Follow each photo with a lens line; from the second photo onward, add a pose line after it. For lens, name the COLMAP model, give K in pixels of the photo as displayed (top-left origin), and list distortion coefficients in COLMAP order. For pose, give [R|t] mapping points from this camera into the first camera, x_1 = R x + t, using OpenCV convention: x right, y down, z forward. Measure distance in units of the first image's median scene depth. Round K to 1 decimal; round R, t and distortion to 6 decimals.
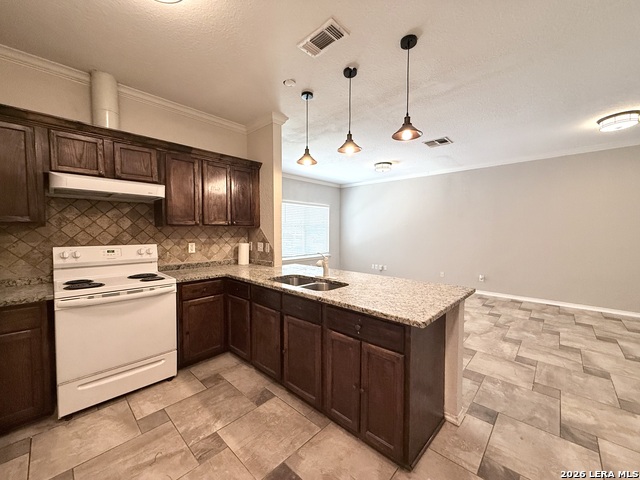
lens RADIAL K [[255.5, 0, 318.4], [0, 255.5, 240.2], [0, 0, 1]] dist [0.001076, 0.000140]
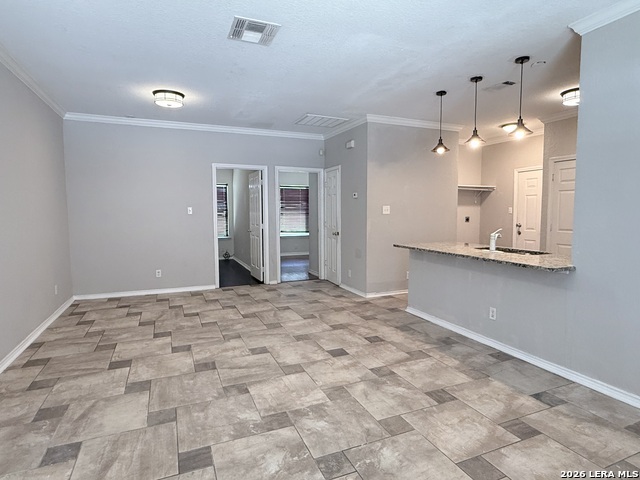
lens RADIAL K [[364.5, 0, 320.0], [0, 364.5, 240.0], [0, 0, 1]] dist [-0.000029, 0.000125]
pose [[-0.915371, -0.030561, 0.401449, 0.078900], [0.016993, 0.993294, 0.114362, -0.096674], [-0.402252, 0.111505, -0.908713, 2.700177]]
